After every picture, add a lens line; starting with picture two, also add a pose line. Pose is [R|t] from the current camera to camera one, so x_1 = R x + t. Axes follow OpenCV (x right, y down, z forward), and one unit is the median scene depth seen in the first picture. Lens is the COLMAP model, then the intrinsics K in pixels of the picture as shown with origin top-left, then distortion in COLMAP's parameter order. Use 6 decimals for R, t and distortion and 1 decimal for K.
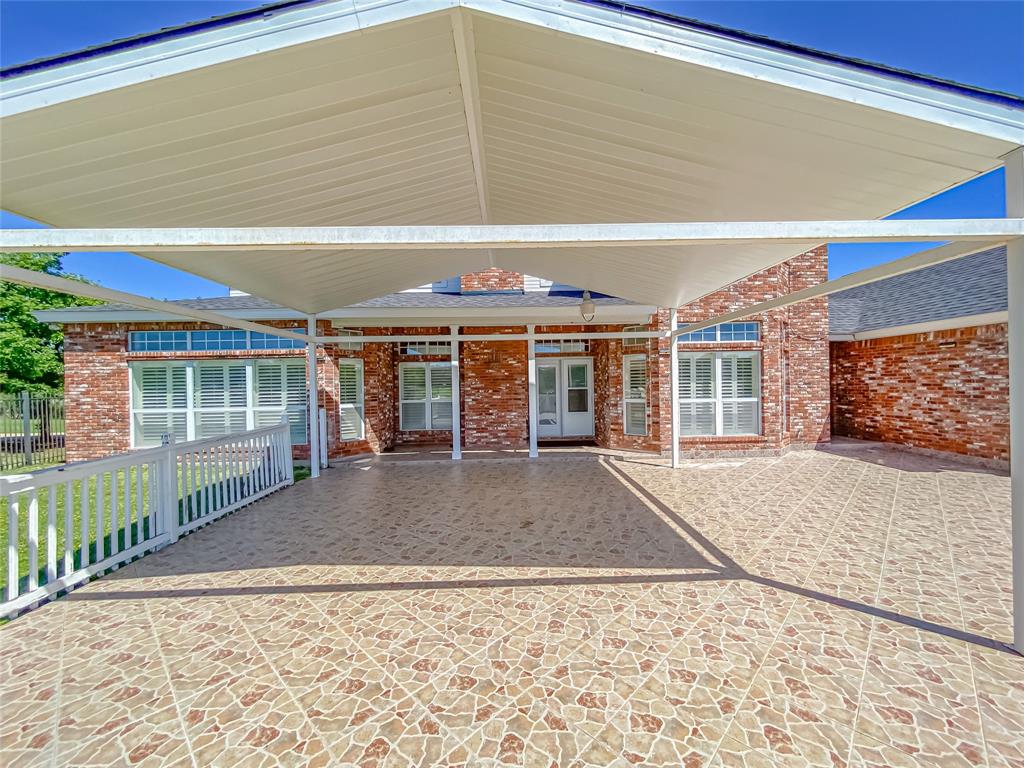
lens RADIAL K [[438.0, 0, 512.0], [0, 438.0, 384.0], [0, 0, 1]] dist [-0.000308, -0.000056]
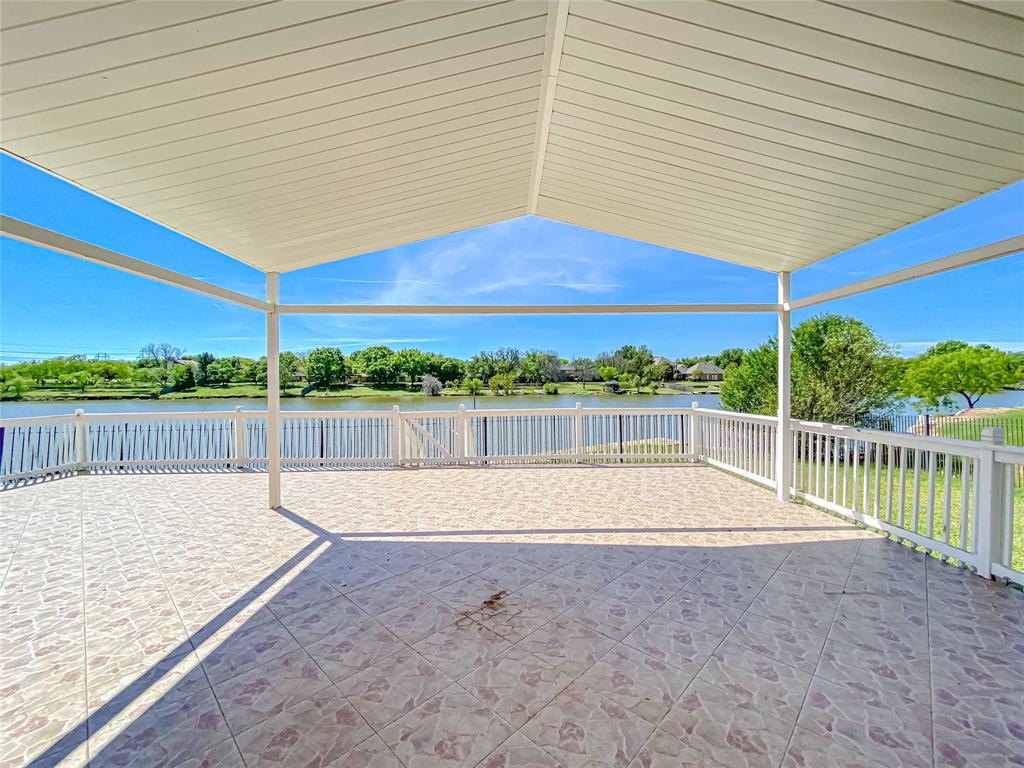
lens RADIAL K [[438.0, 0, 512.0], [0, 438.0, 384.0], [0, 0, 1]] dist [-0.000308, -0.000056]
pose [[-0.999674, 0.025446, 0.001877, 0.001024], [0.025452, 0.999670, 0.003414, 0.023807], [-0.001790, 0.003461, -0.999992, 2.105941]]
